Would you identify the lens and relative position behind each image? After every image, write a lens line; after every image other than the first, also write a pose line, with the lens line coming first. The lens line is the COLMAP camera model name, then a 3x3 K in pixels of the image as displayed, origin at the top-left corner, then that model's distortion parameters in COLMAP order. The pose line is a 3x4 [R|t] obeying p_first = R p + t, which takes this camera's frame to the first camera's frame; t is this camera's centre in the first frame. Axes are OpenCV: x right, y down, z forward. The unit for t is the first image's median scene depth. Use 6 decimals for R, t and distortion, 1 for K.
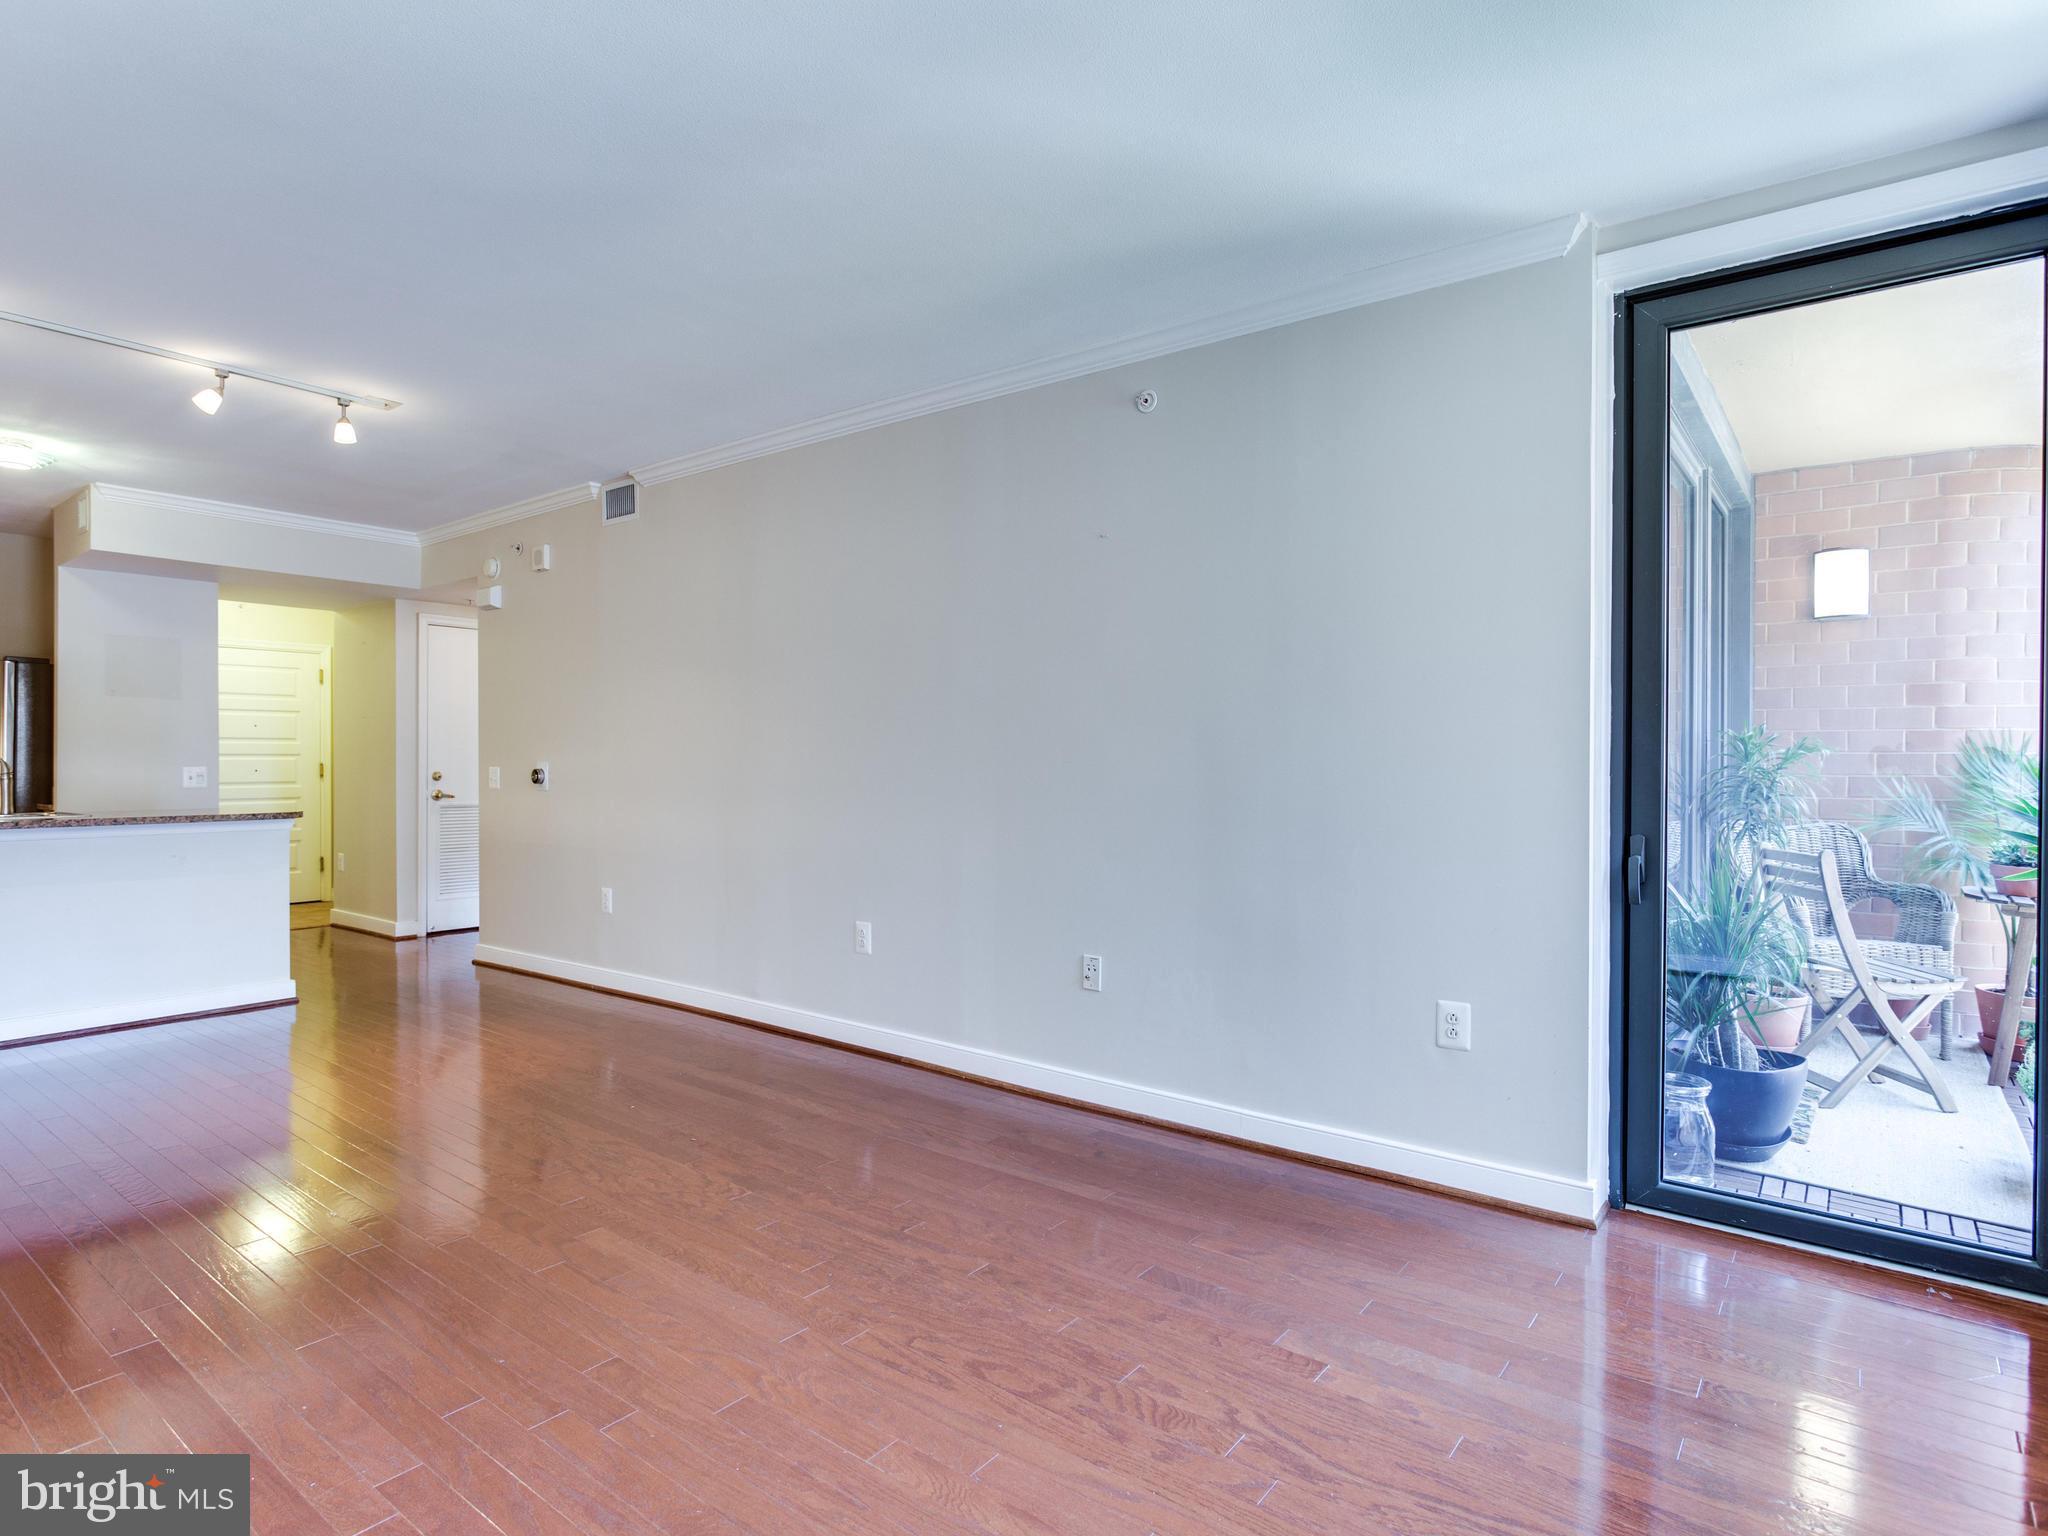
lens RADIAL K [[1108.3, 0, 1024.6], [0, 1108.3, 771.8], [0, 0, 1]] dist [-0.029889, 0.022159]
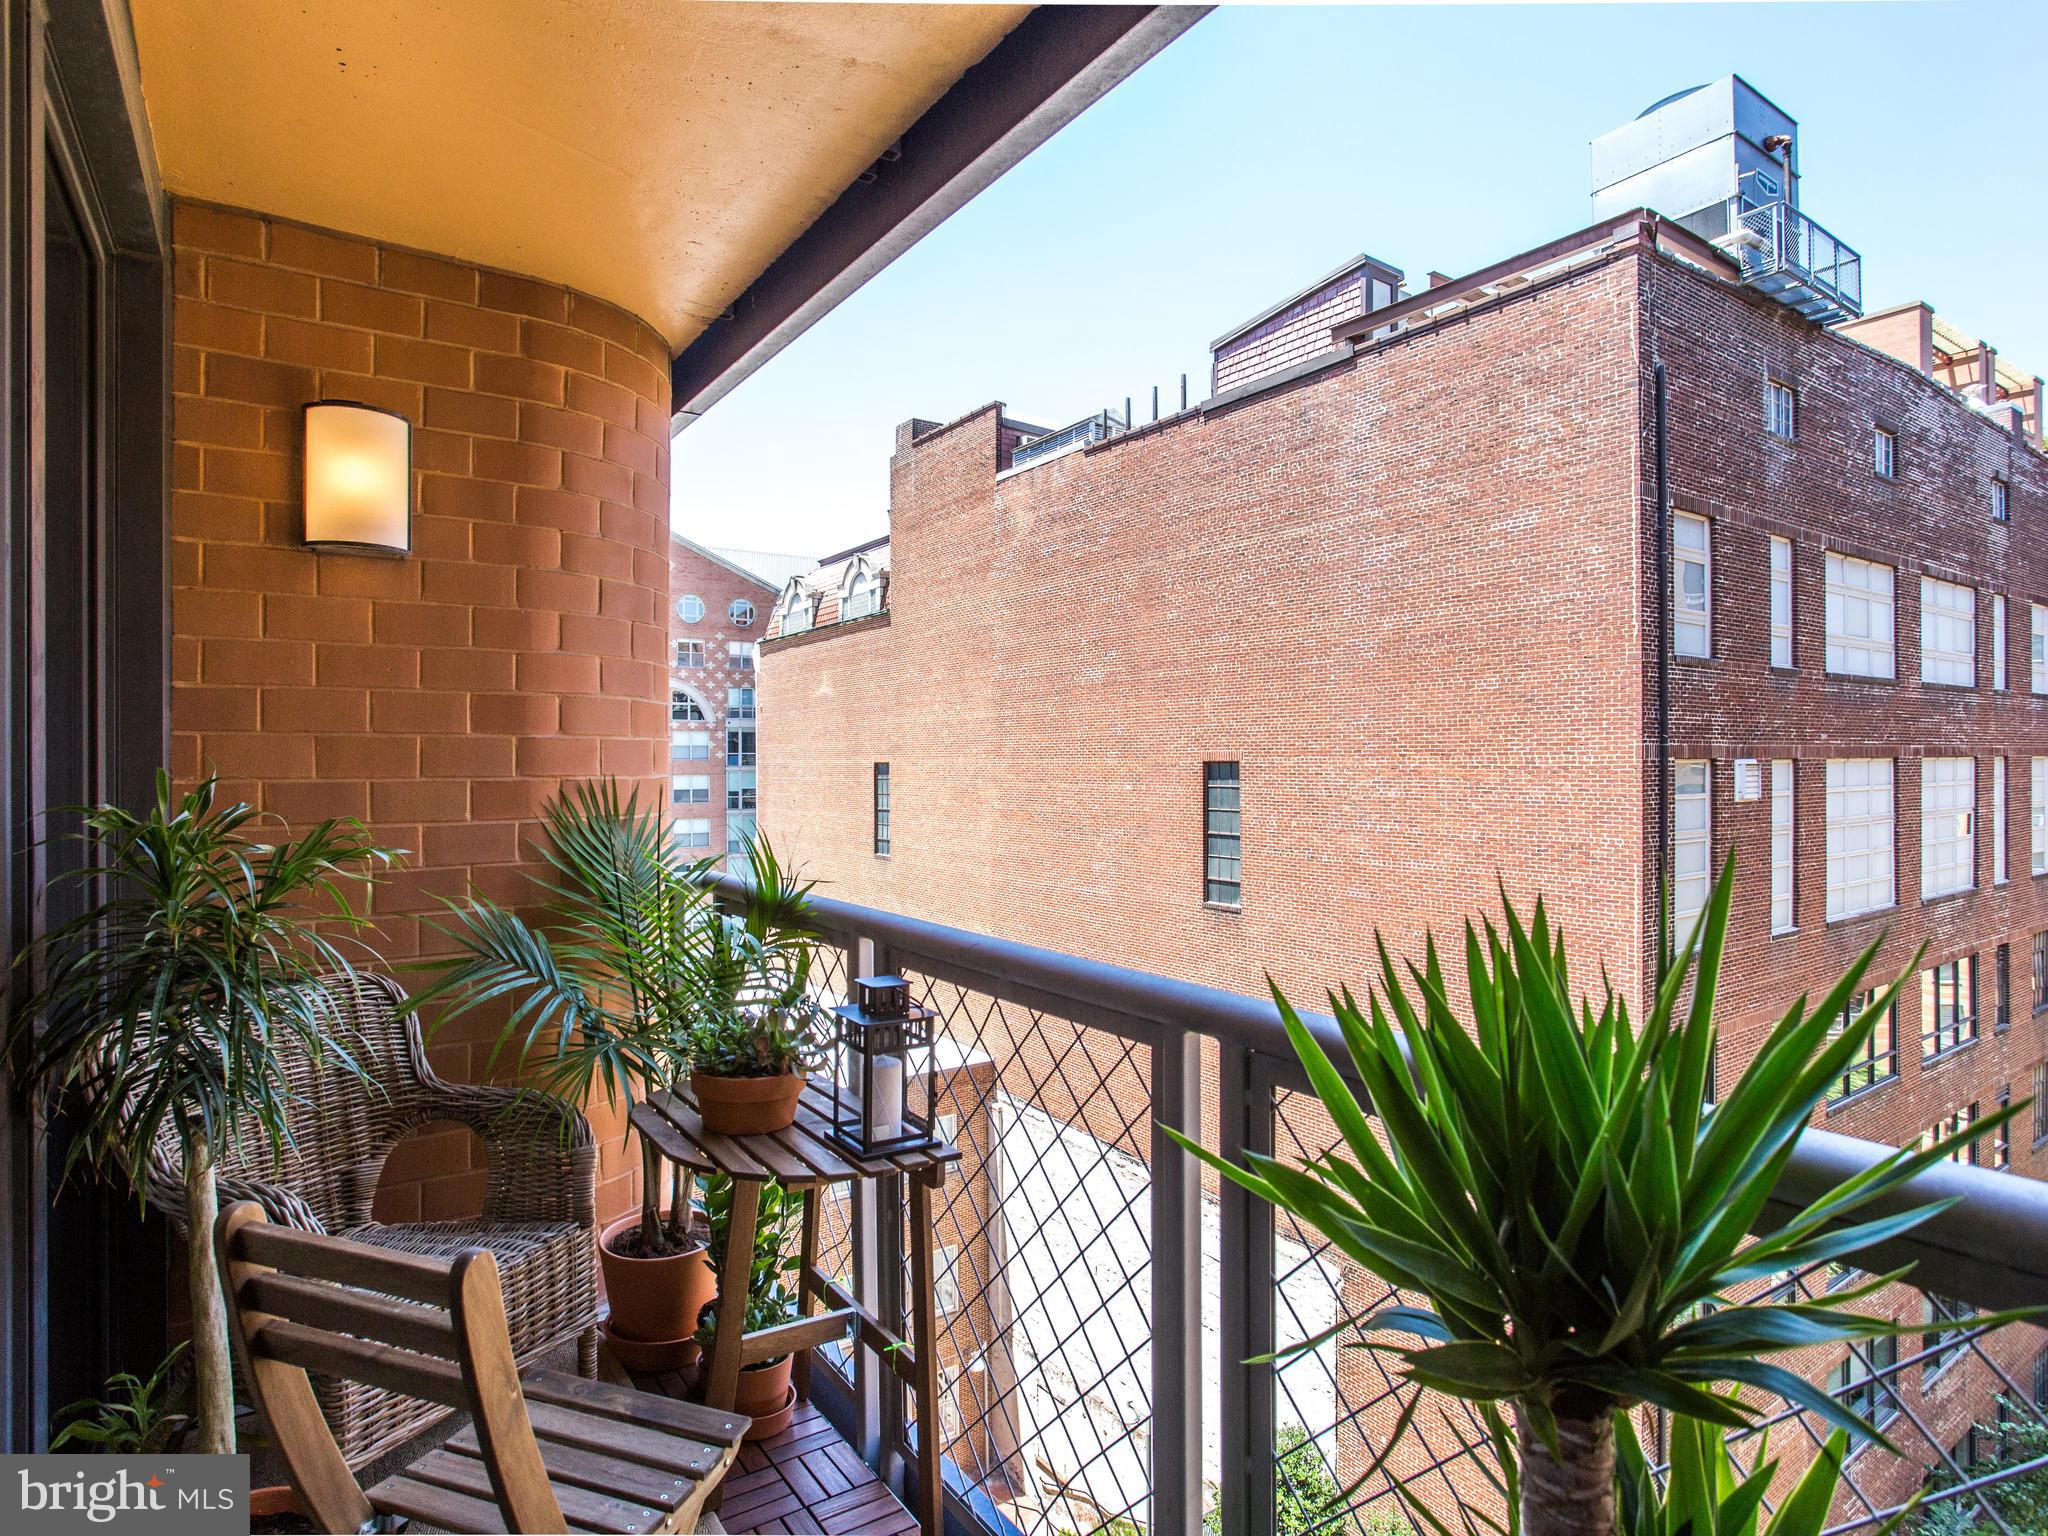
lens RADIAL K [[1111.2, 0, 1045.1], [0, 1111.2, 759.8], [0, 0, 1]] dist [-0.031647, 0.011459]
pose [[0.288805, 0.000370, 0.957388, 0.424656], [0.012304, 0.999916, -0.004098, -0.047682], [-0.957309, 0.012964, 0.288776, 0.660652]]
